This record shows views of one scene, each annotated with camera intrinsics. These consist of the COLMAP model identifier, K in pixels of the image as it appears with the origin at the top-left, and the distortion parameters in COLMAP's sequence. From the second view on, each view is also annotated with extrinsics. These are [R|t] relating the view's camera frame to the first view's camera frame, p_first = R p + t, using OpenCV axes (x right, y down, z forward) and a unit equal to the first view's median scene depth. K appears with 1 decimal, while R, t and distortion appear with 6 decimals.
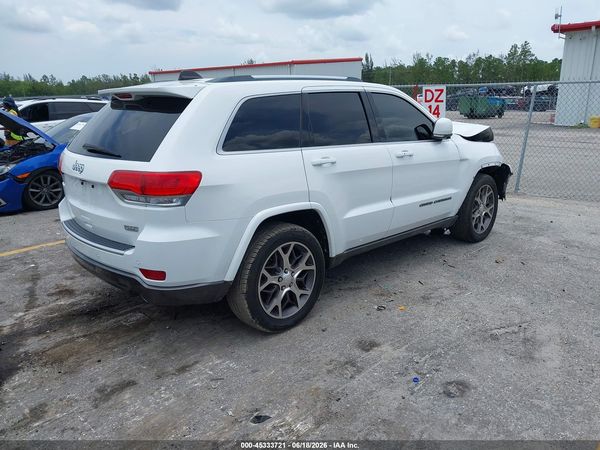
lens RADIAL K [[482.9, 0, 300.0], [0, 482.9, 225.0], [0, 0, 1]] dist [0.000508, -0.000703]
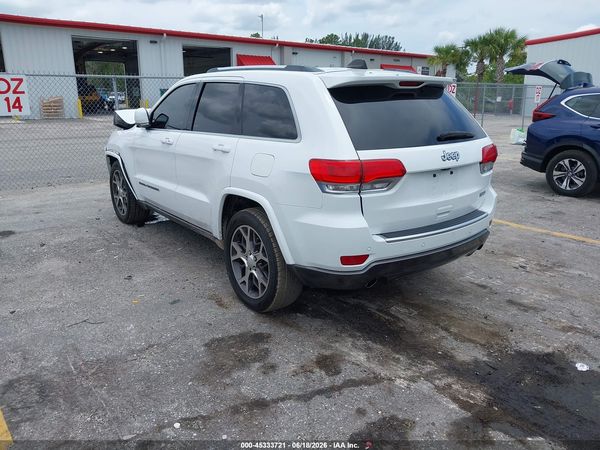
lens RADIAL K [[469.7, 0, 304.1], [0, 469.7, 224.4], [0, 0, 1]] dist [0.002566, 0.001197]
pose [[0.106822, -0.262860, 0.958902, -1.248595], [0.245733, 0.941482, 0.230709, -0.245486], [-0.963434, 0.210989, 0.165164, 1.001680]]
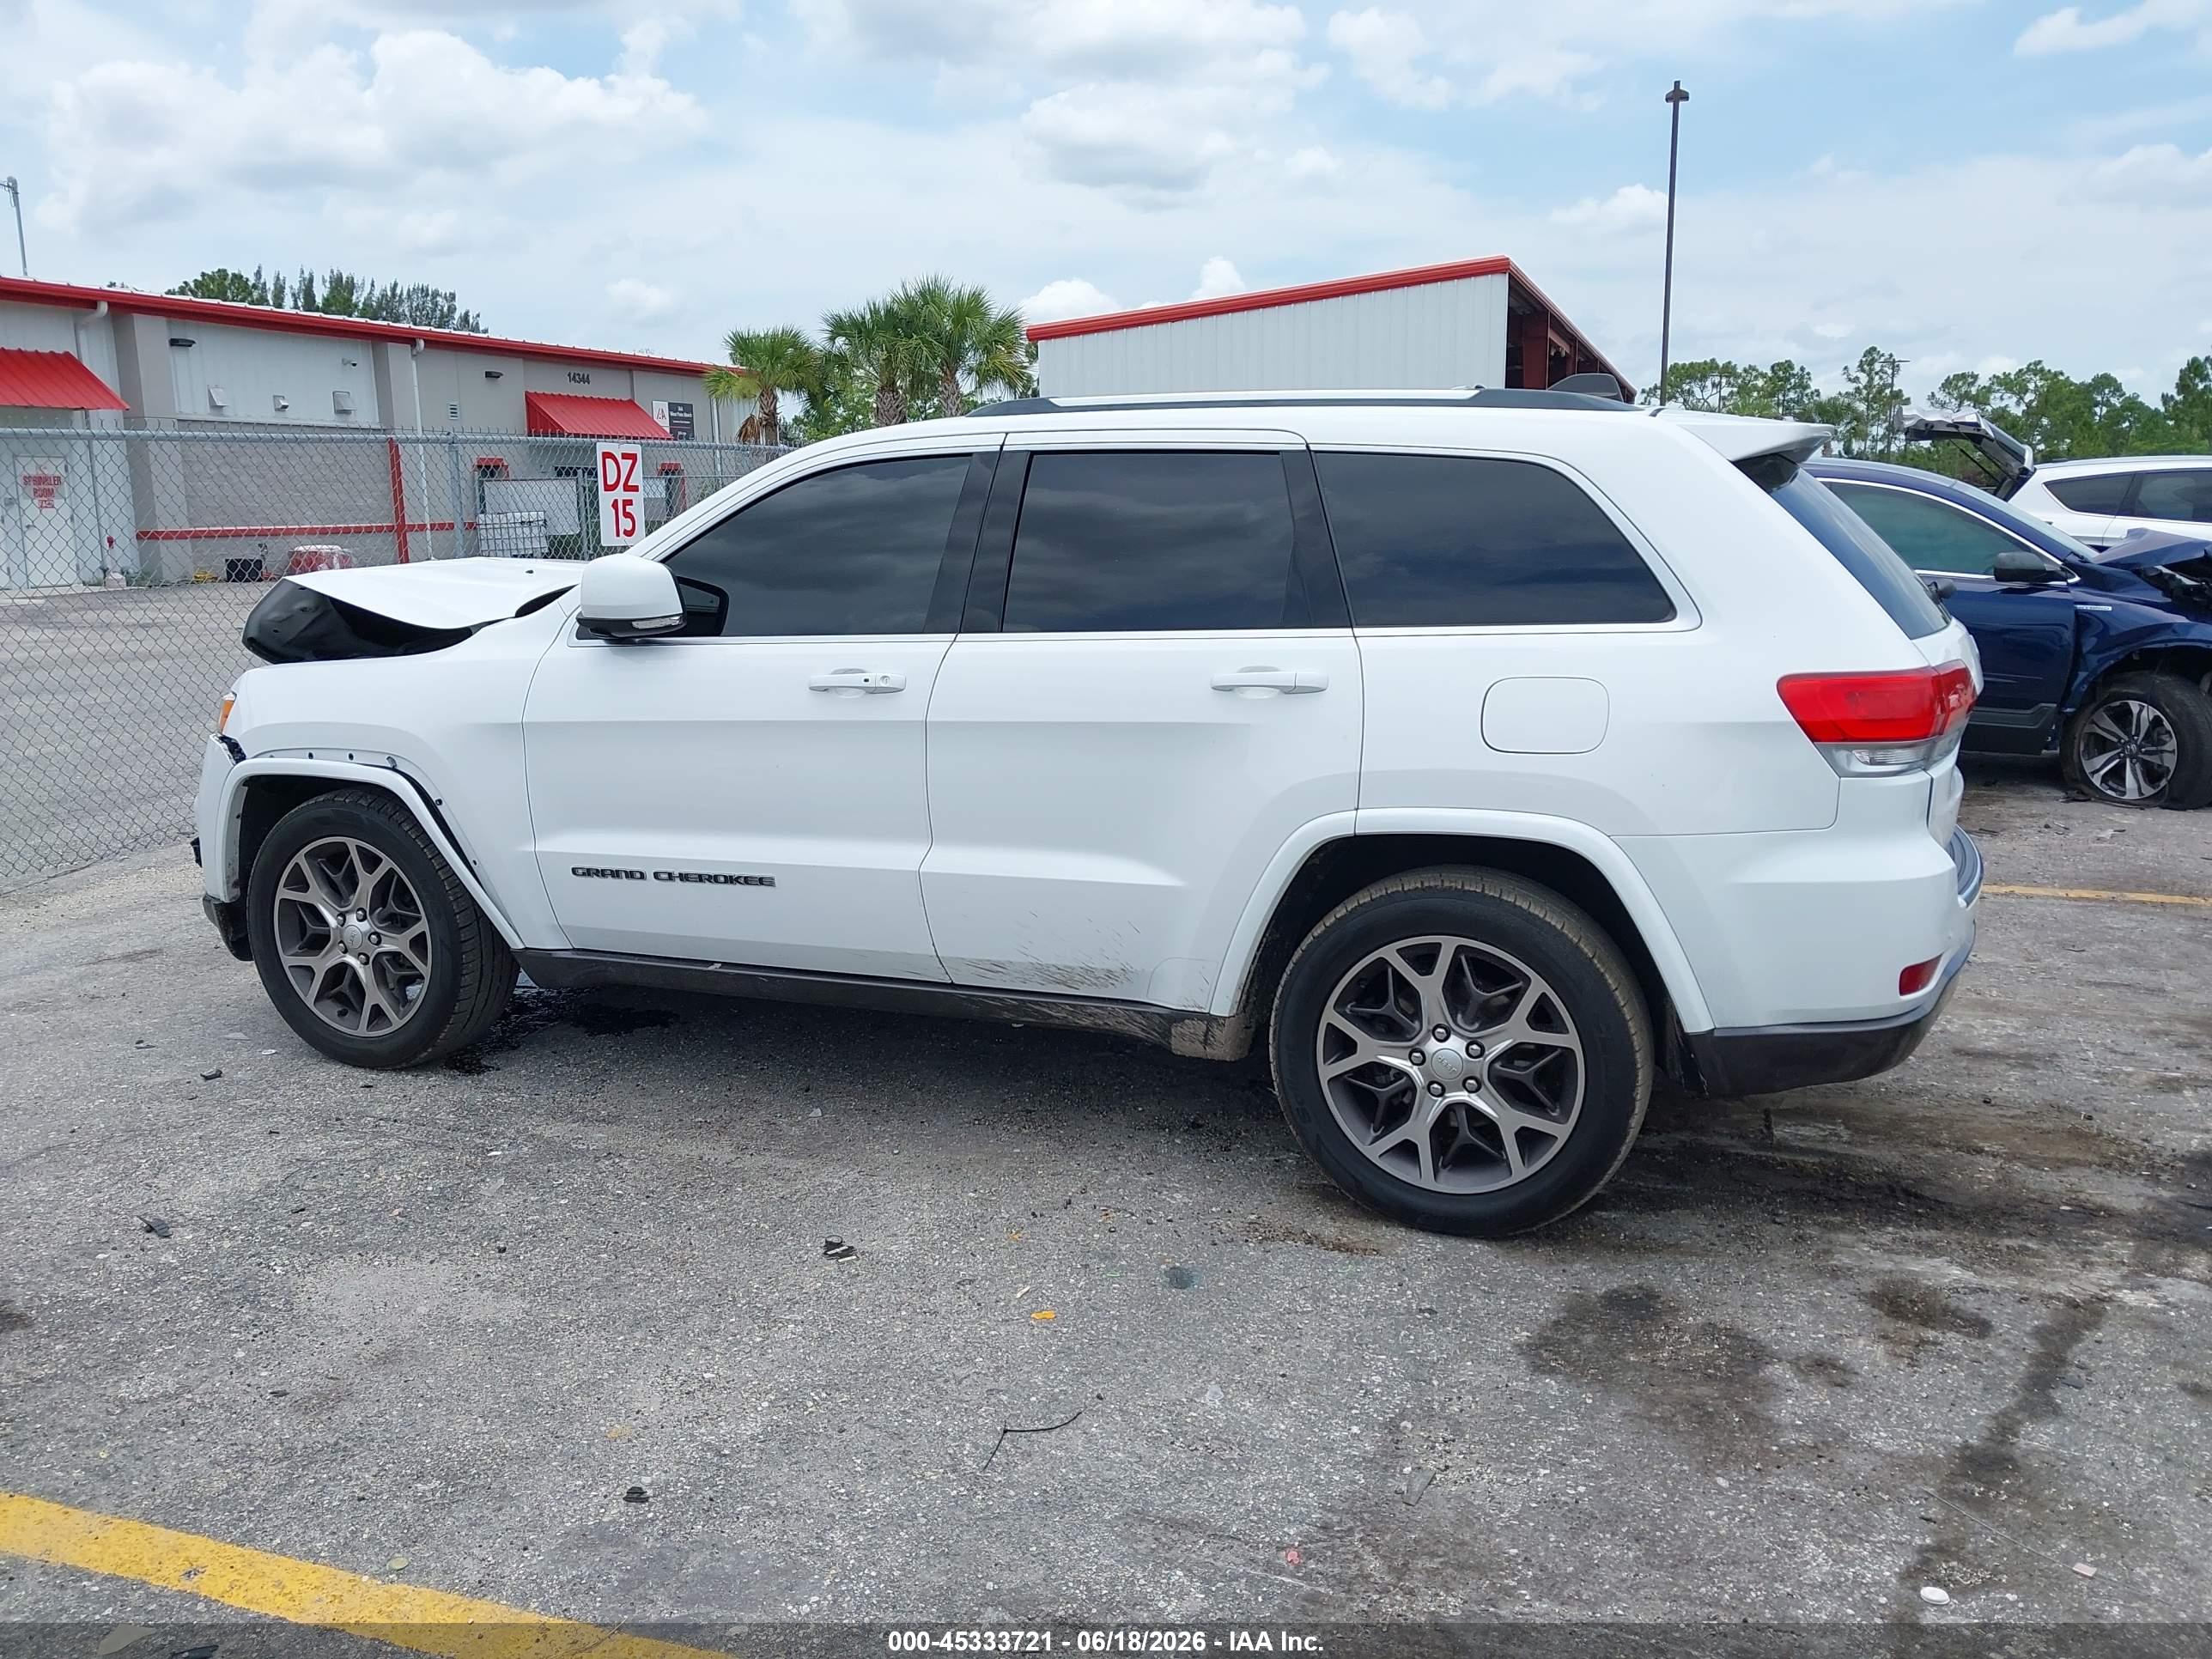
lens RADIAL K [[1731.5, 0, 1121.0], [0, 1731.5, 827.4], [0, 0, 1]] dist [0.002566, 0.001197]
pose [[-0.416977, -0.162336, 0.894302, -1.156419], [0.242436, 0.928410, 0.281566, -0.431998], [-0.875988, 0.334218, -0.347770, 1.738659]]
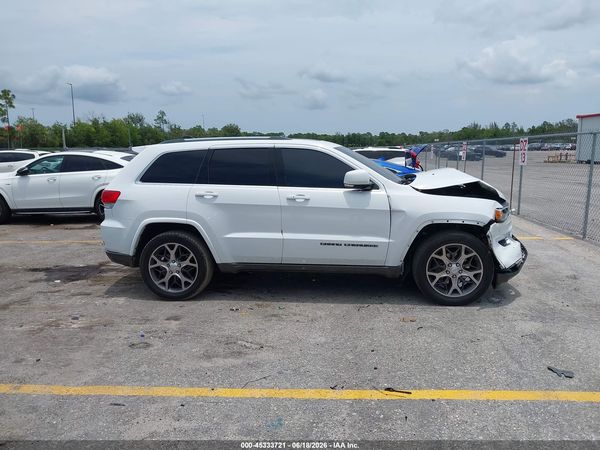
lens RADIAL K [[475.3, 0, 291.7], [0, 475.3, 226.2], [0, 0, 1]] dist [-0.006155, -0.002513]
pose [[0.619556, 0.122855, -0.775278, 1.274438], [-0.187418, 0.982263, 0.005882, -0.089631], [0.762250, 0.141657, 0.631592, 0.280672]]
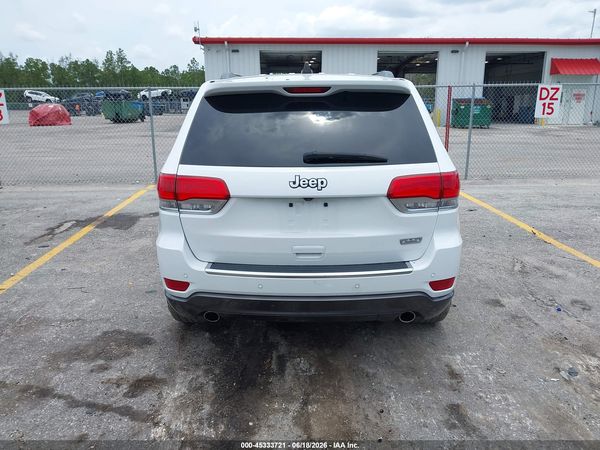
lens RADIAL K [[477.8, 0, 305.2], [0, 477.8, 224.2], [0, 0, 1]] dist [-0.001099, 0.007422]
pose [[0.697822, -0.173603, 0.694915, -0.859823], [0.179559, 0.981603, 0.064912, -0.091069], [-0.693399, 0.079481, 0.716157, 0.406369]]
